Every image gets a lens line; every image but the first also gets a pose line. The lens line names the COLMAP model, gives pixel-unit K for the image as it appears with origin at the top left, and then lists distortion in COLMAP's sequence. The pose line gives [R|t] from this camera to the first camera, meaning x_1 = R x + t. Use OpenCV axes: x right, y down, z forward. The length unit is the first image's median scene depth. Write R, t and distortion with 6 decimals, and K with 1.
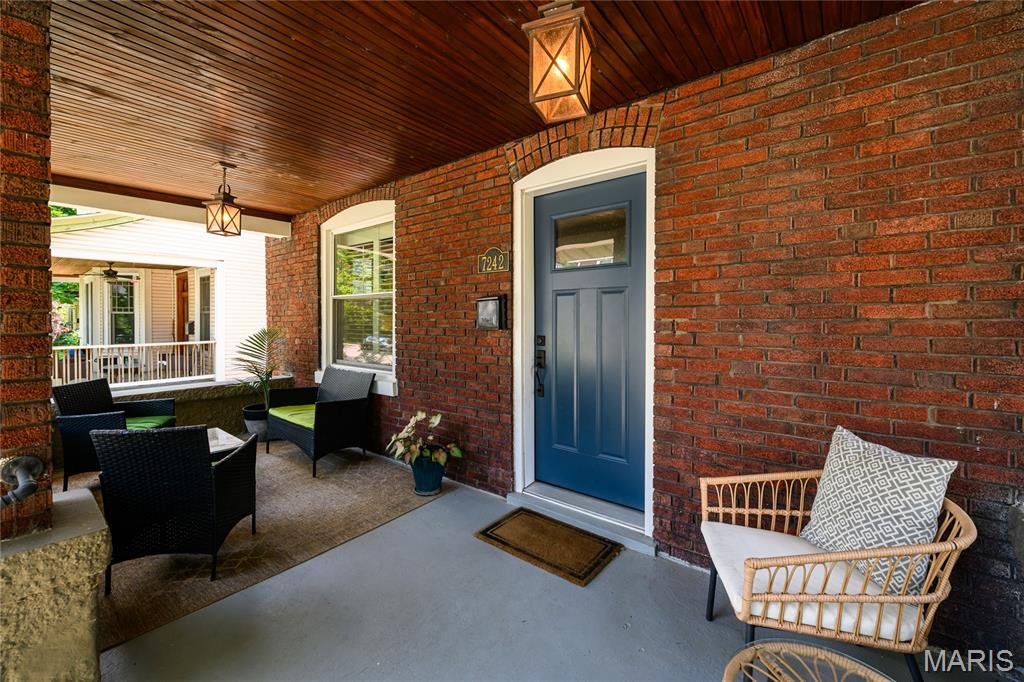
lens RADIAL K [[415.0, 0, 512.0], [0, 415.0, 341.0], [0, 0, 1]] dist [0.001069, 0.000140]
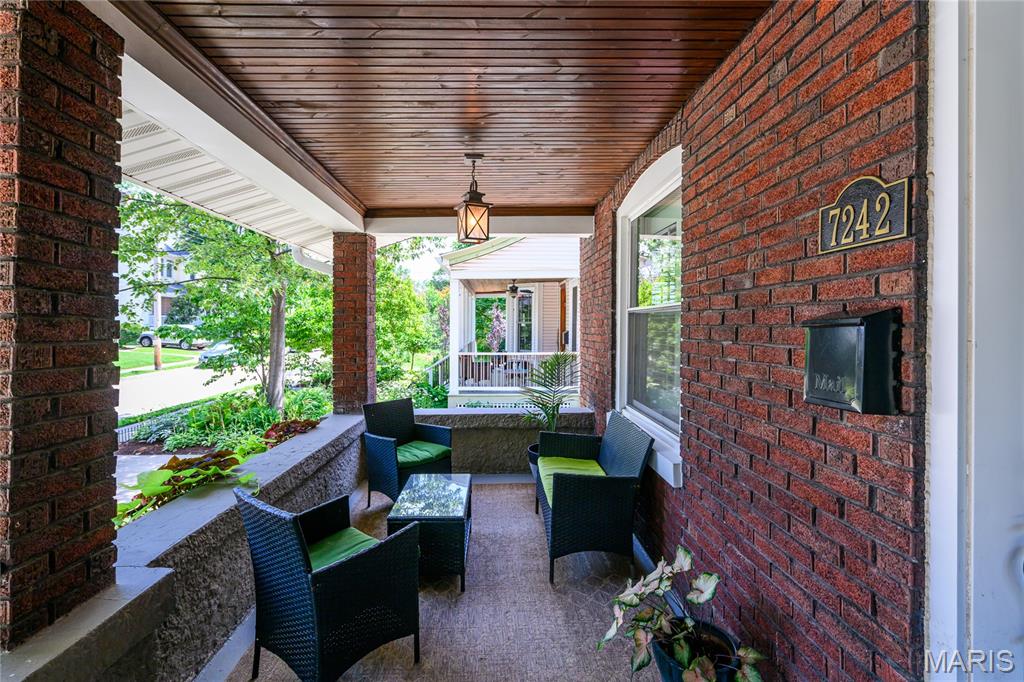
lens RADIAL K [[478.1, 0, 499.8], [0, 478.1, 330.1], [0, 0, 1]] dist [-0.001324, -0.000234]
pose [[0.647988, 0.007772, -0.761611, 0.062324], [-0.039156, 0.998966, -0.023120, -0.065087], [0.760644, 0.044803, 0.647622, 0.451752]]
